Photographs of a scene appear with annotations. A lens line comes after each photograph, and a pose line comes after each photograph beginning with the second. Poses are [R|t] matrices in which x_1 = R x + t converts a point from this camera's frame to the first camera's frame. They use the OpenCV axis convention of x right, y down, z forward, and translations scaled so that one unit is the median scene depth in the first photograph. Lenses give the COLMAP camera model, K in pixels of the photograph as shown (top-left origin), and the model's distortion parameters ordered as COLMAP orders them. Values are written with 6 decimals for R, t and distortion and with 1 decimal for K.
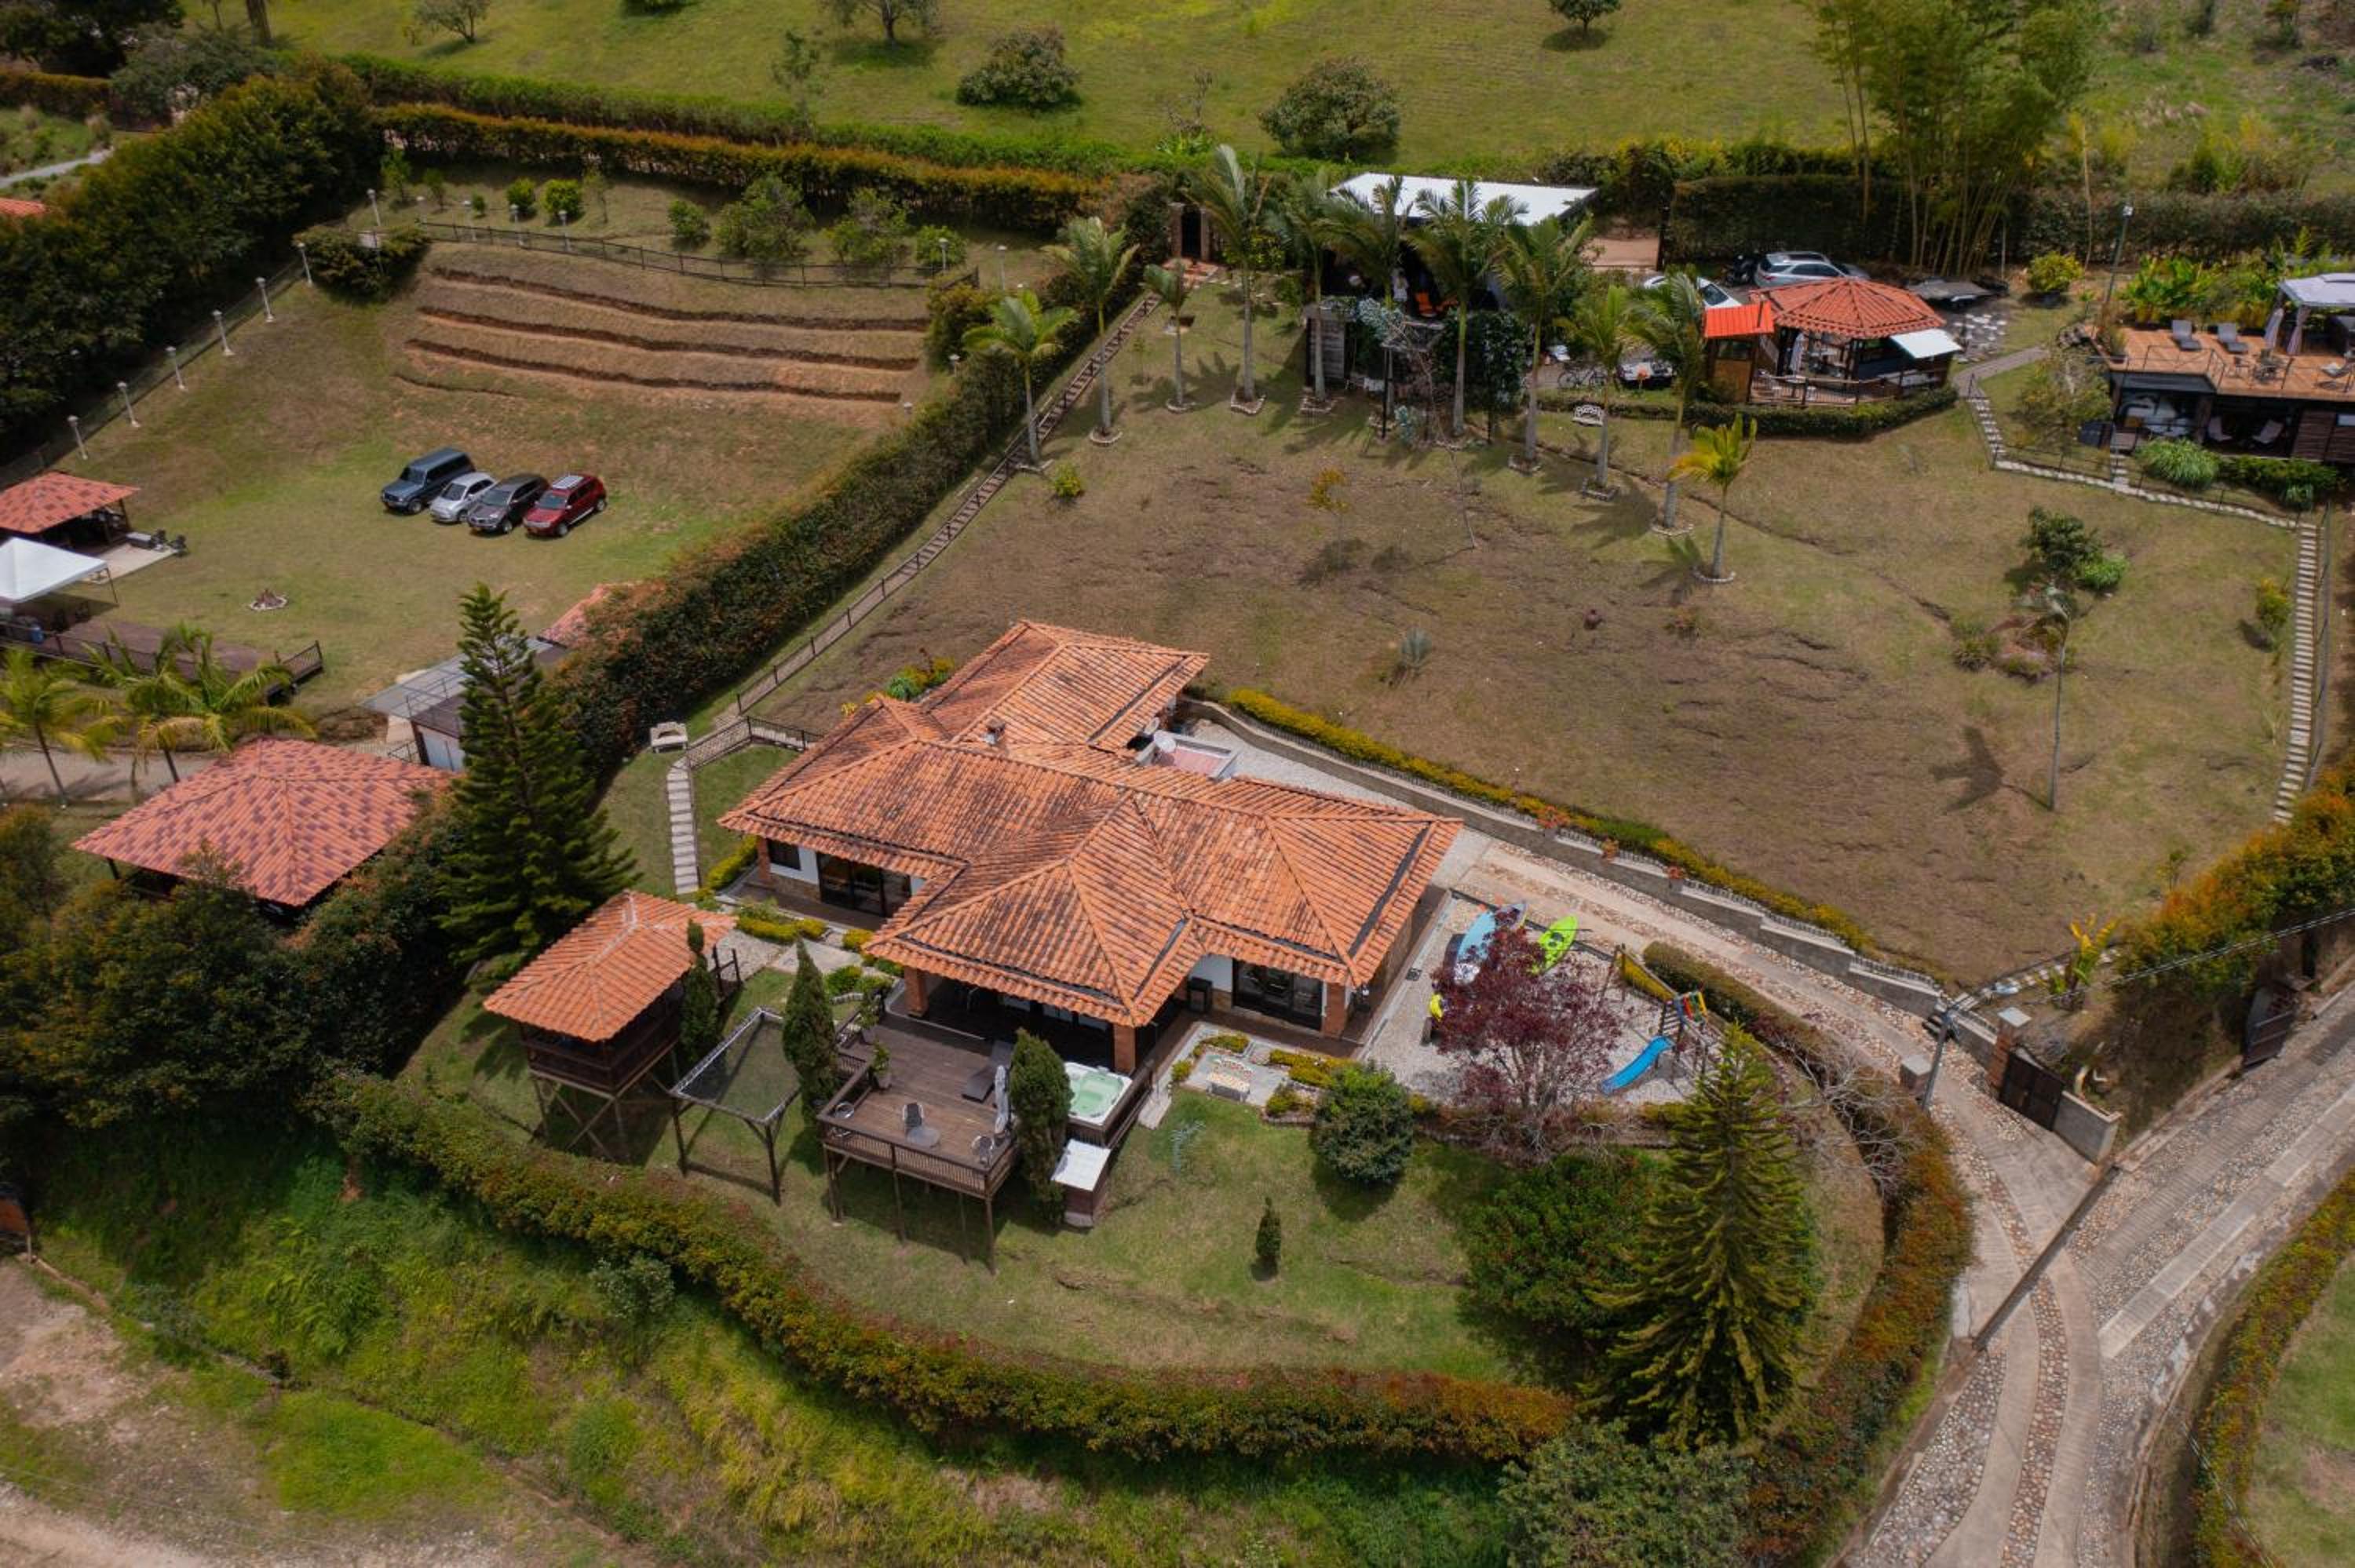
lens RADIAL K [[1849.5, 0, 1182.8], [0, 1849.5, 793.0], [0, 0, 1]] dist [-0.016253, -0.001428]
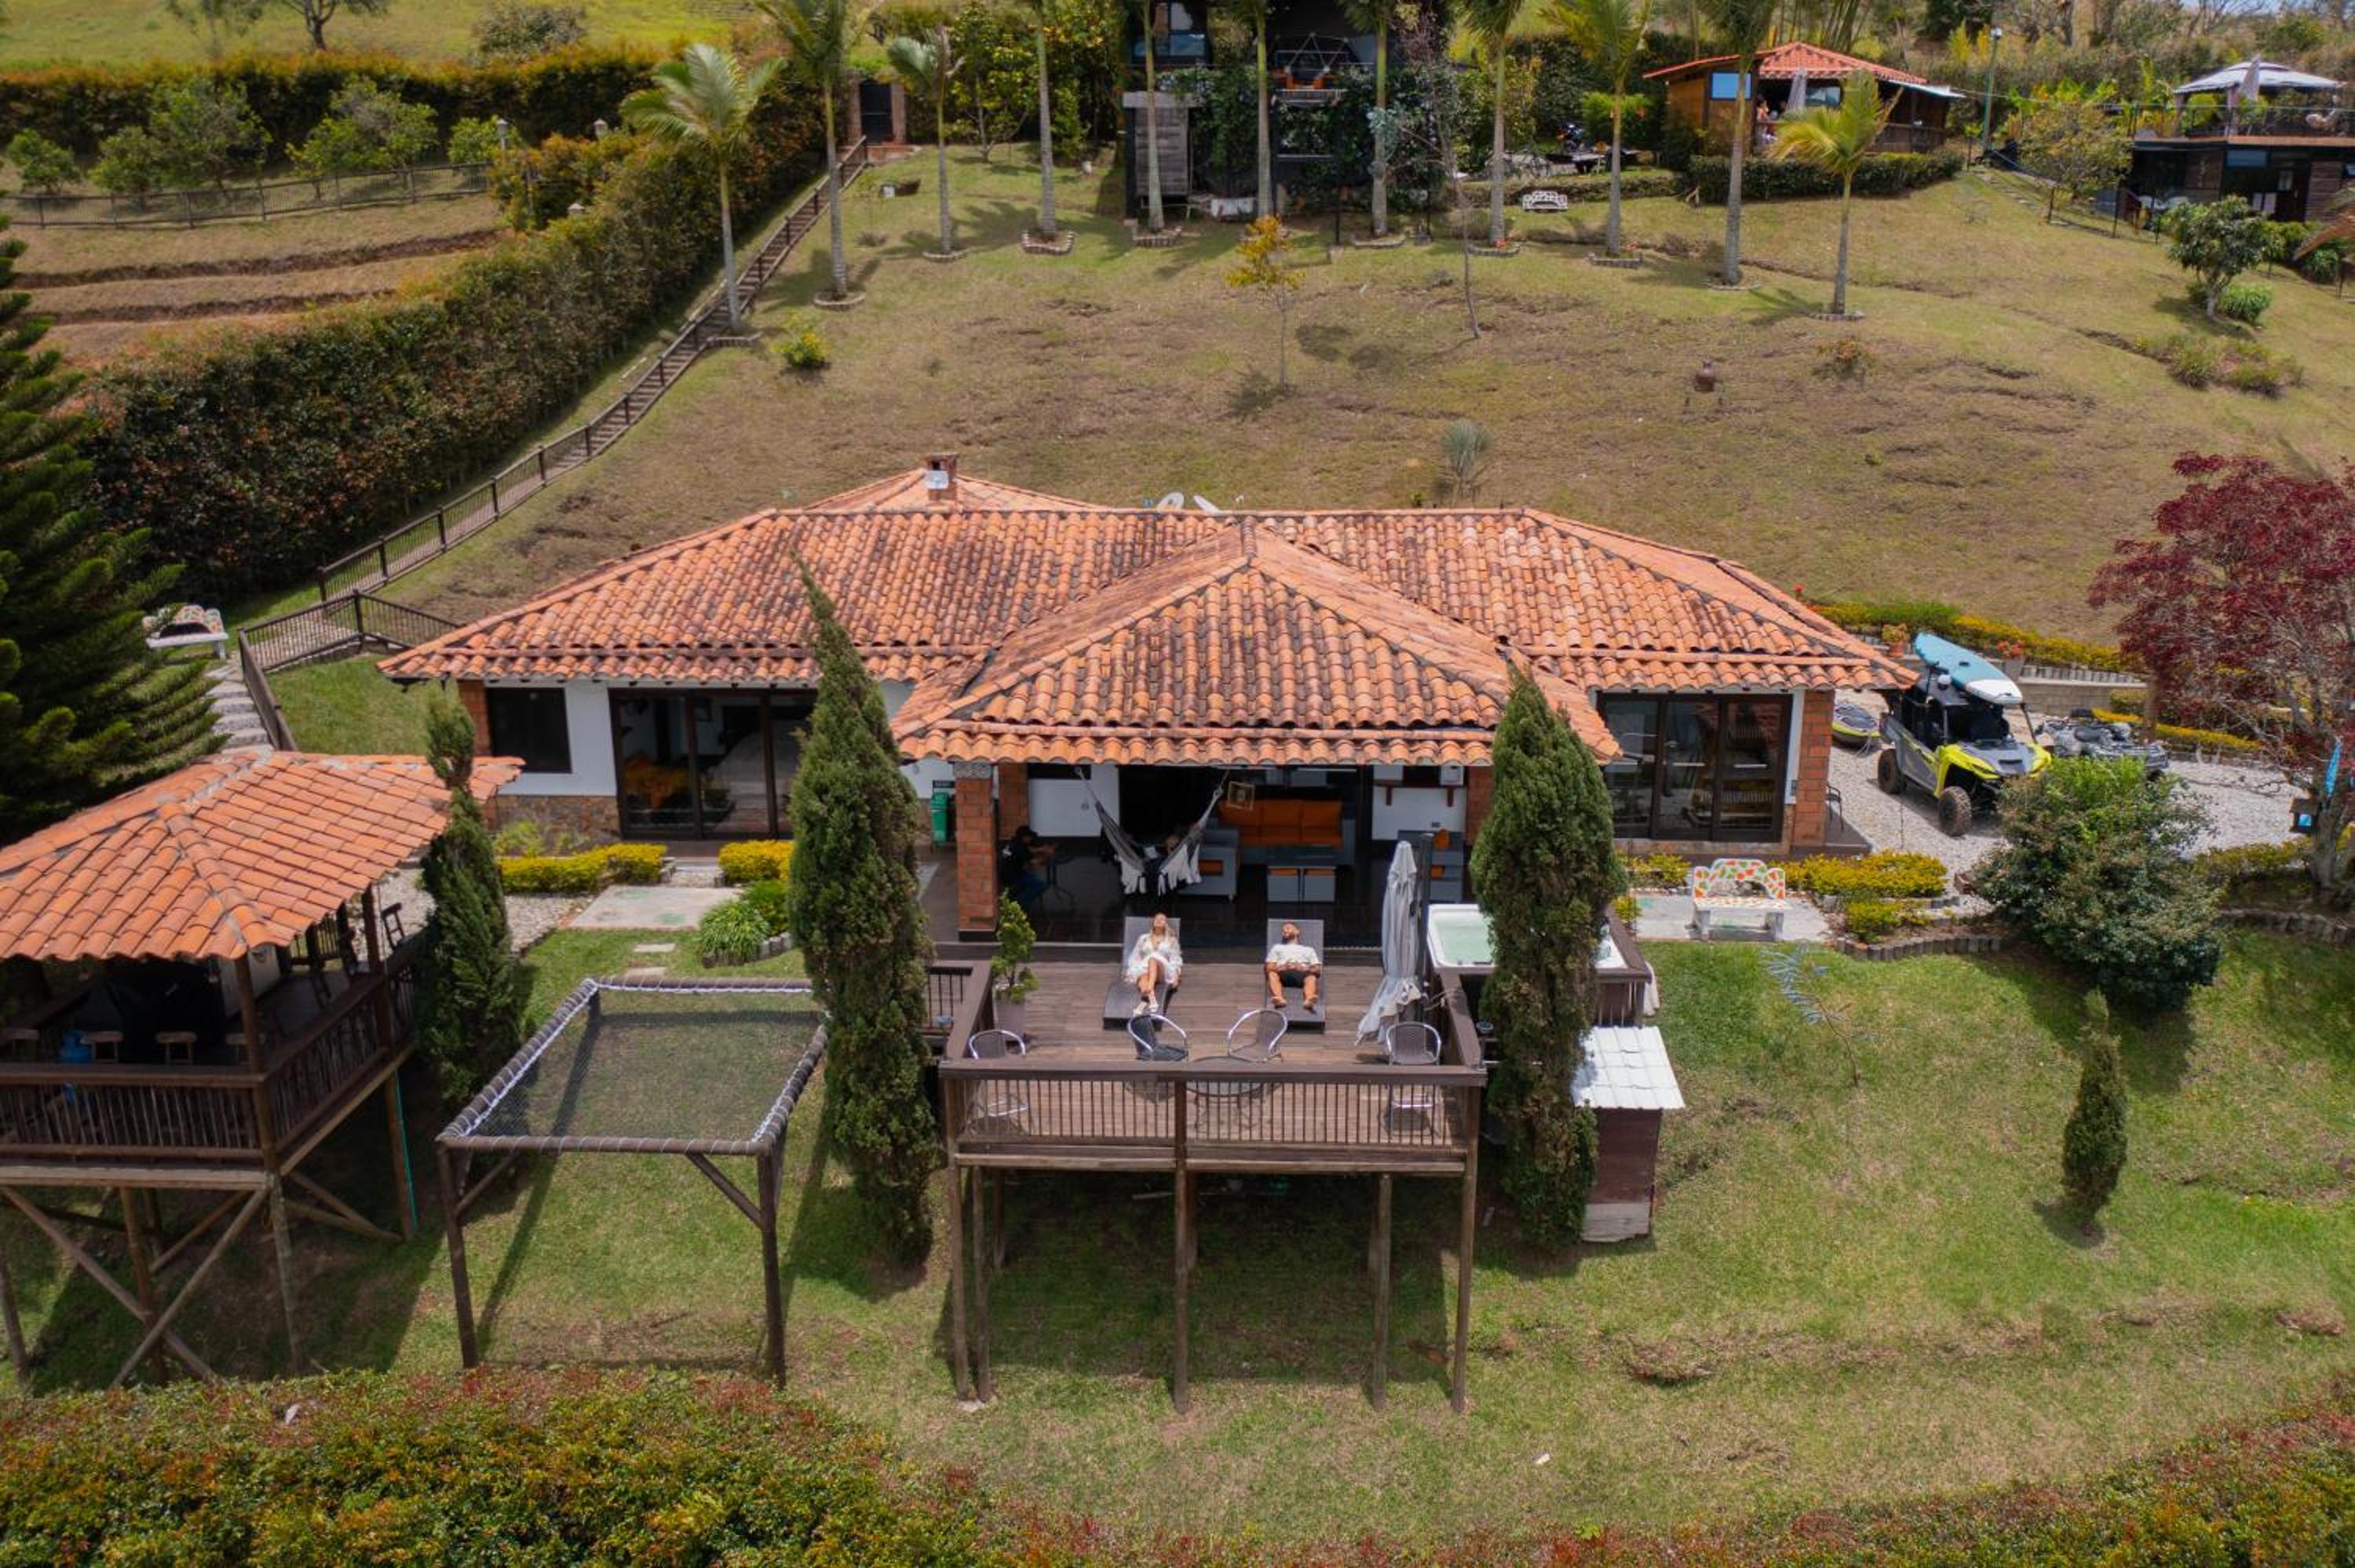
lens RADIAL K [[1849.5, 0, 1179.8], [0, 1849.5, 783.7], [0, 0, 1]] dist [-0.016253, -0.001428]
pose [[0.928002, -0.096454, 0.359873, -0.261403], [0.185344, 0.957423, -0.221335, 0.197669], [-0.323203, 0.272099, 0.906367, 0.599532]]
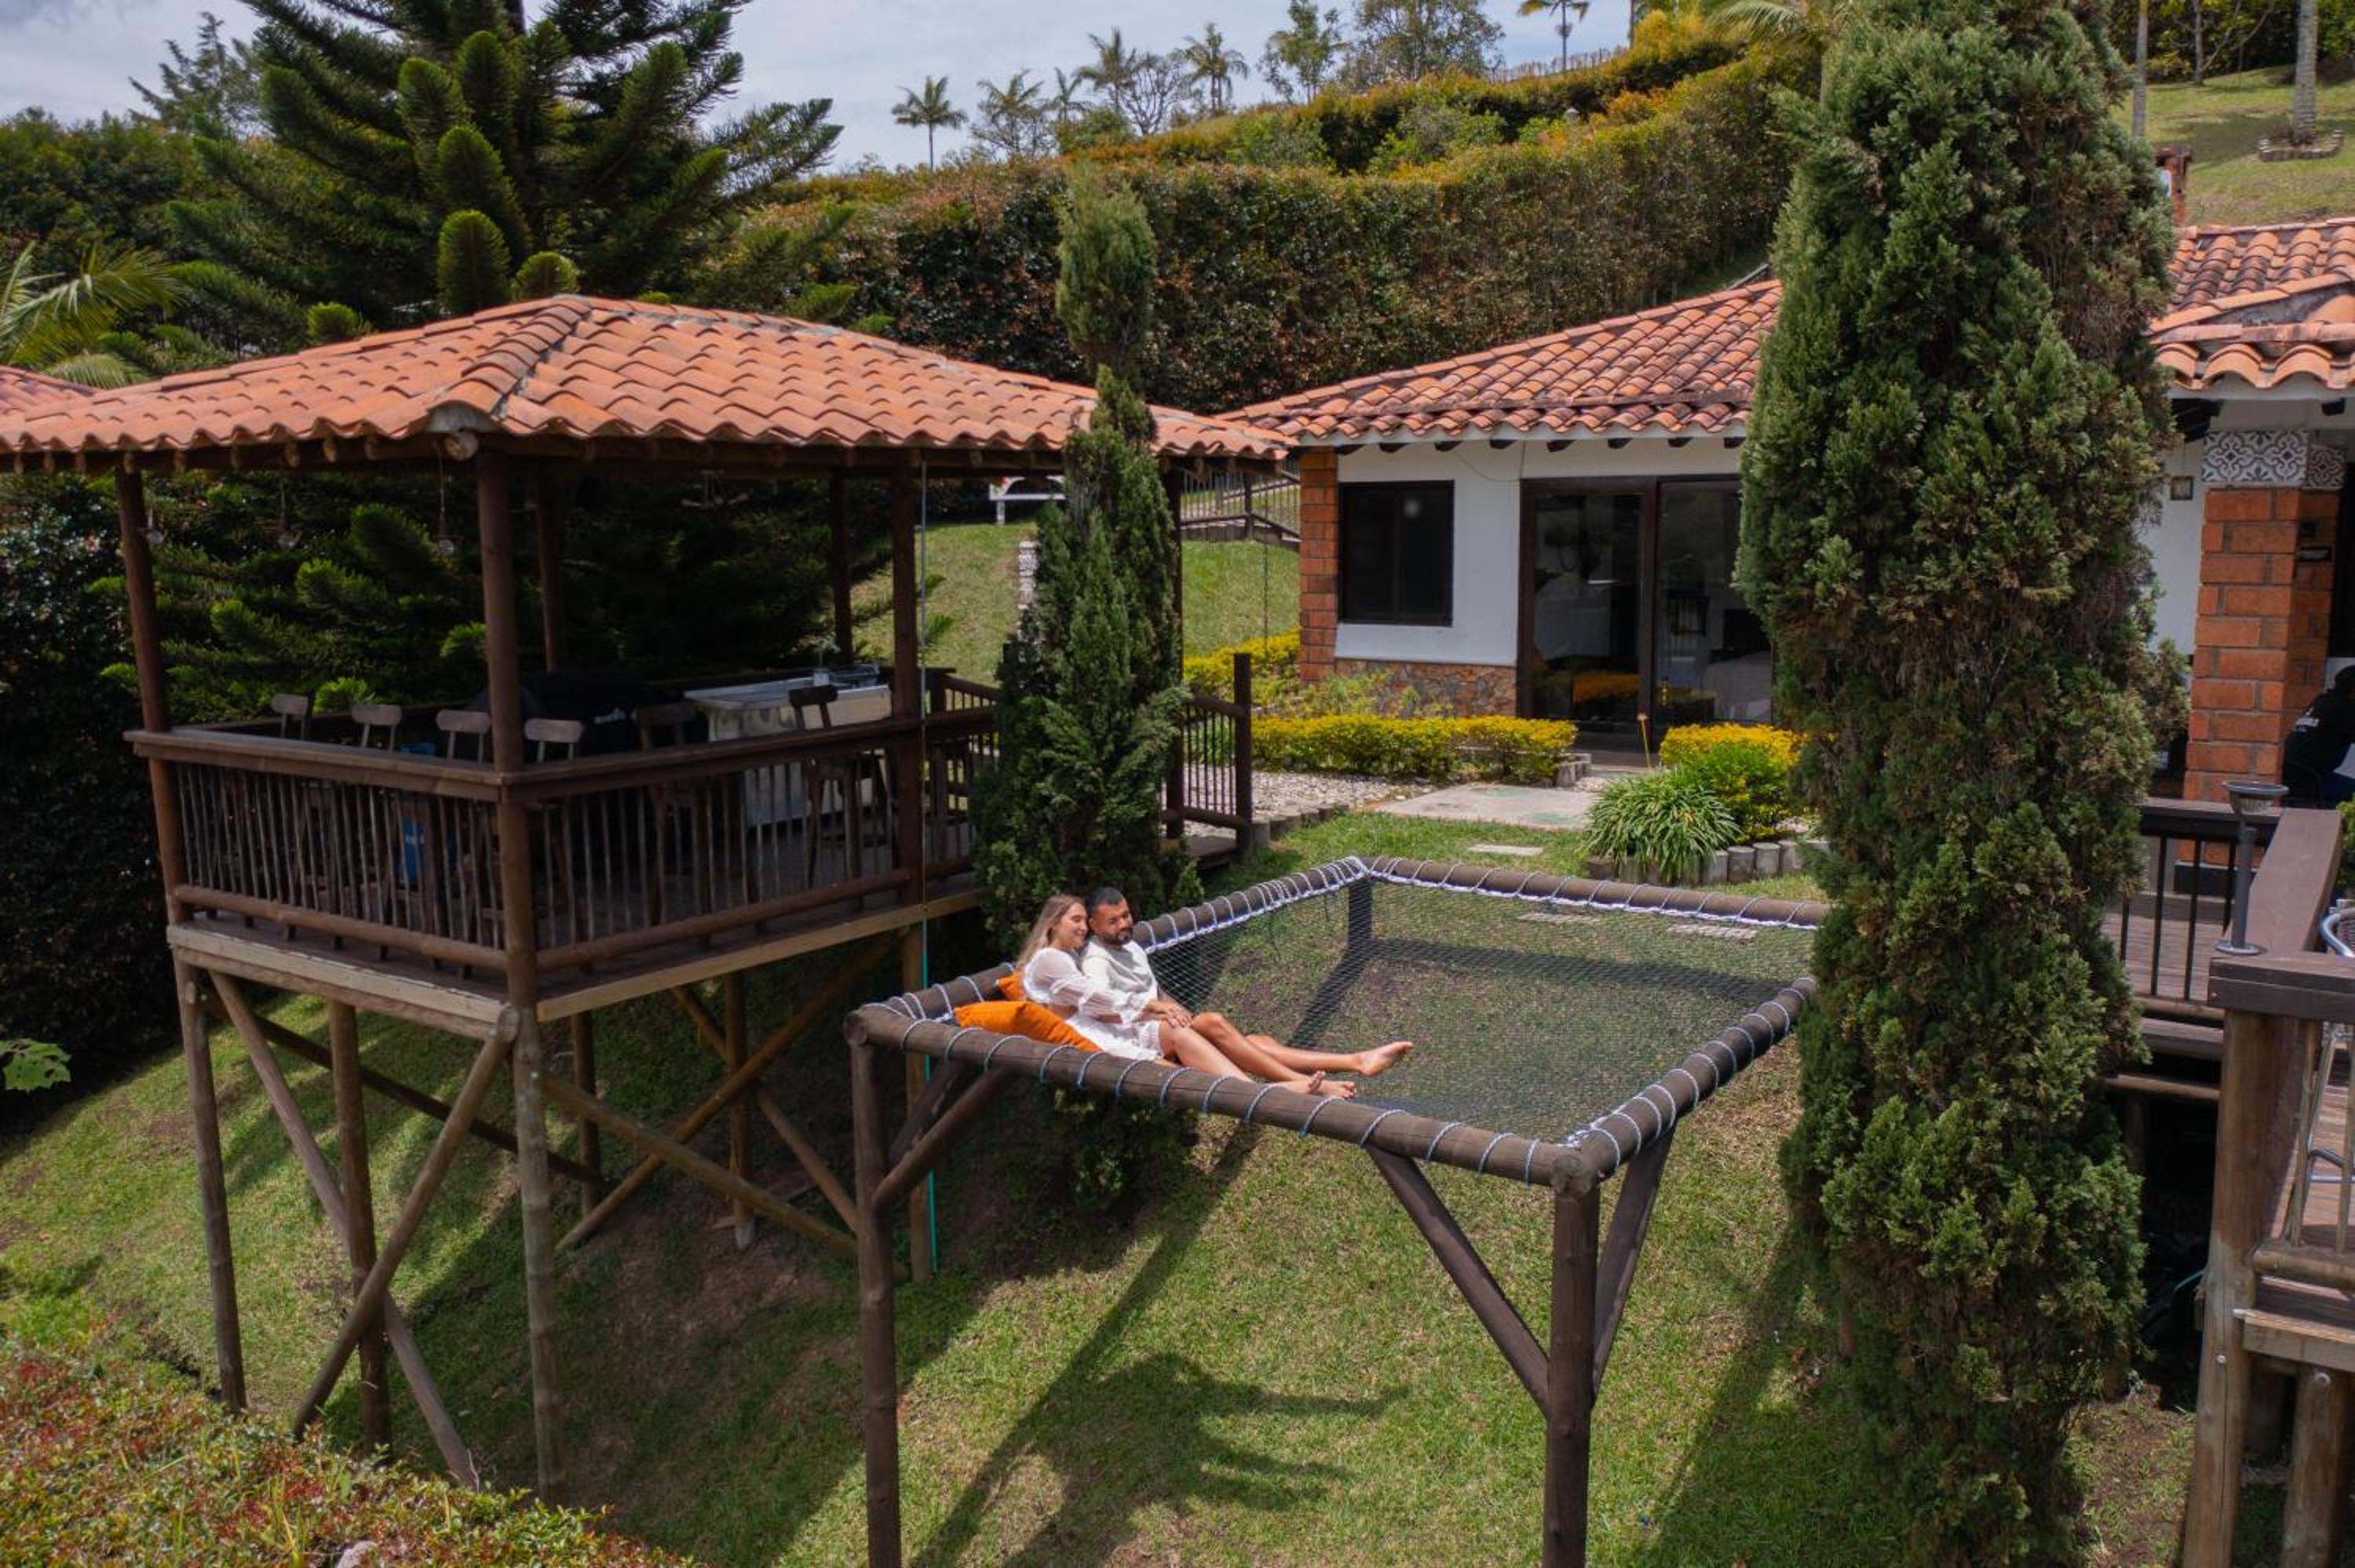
lens RADIAL K [[1849.5, 0, 1174.4], [0, 1849.5, 786.2], [0, 0, 1]] dist [-0.016253, -0.001428]
pose [[0.982123, 0.026539, -0.186361, -0.219629], [-0.094812, 0.925005, -0.367934, 0.194709], [0.162620, 0.379026, 0.910985, 0.839758]]
